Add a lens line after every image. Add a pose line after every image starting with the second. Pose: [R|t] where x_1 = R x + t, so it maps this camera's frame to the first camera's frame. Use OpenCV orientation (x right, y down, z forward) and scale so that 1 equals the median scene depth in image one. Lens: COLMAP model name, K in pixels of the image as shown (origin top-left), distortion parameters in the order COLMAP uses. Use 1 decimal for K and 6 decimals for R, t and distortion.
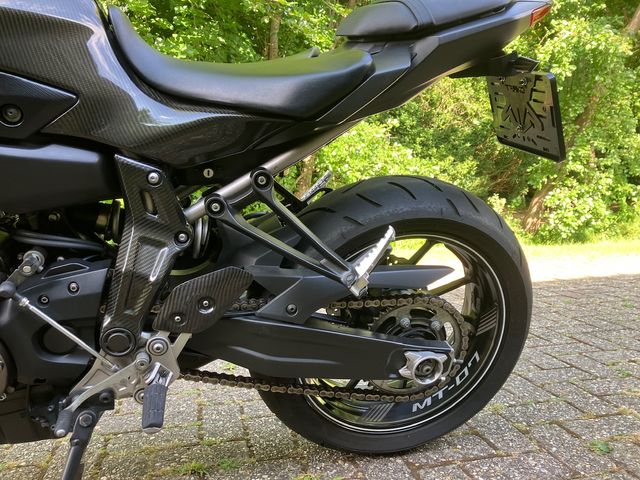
lens RADIAL K [[524.0, 0, 314.2], [0, 524.0, 239.0], [0, 0, 1]] dist [0.026585, -0.029420]
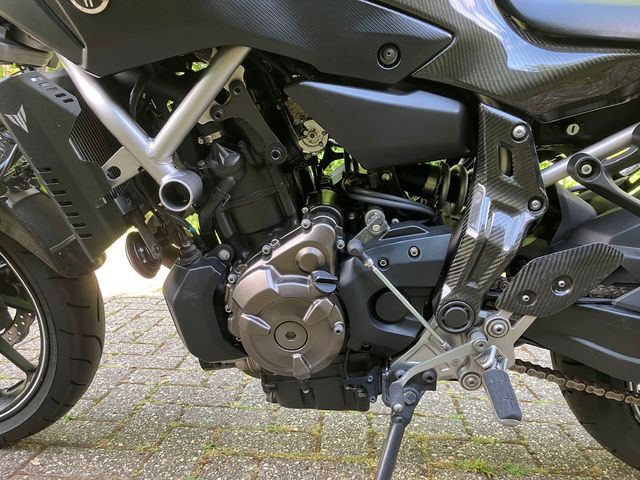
lens RADIAL K [[524.0, 0, 322.4], [0, 524.0, 240.6], [0, 0, 1]] dist [0.026585, -0.029420]
pose [[0.956180, 0.067790, -0.284822, -0.337327], [-0.064122, 0.997695, 0.022197, 0.059383], [0.285670, -0.002961, 0.958323, 0.076878]]
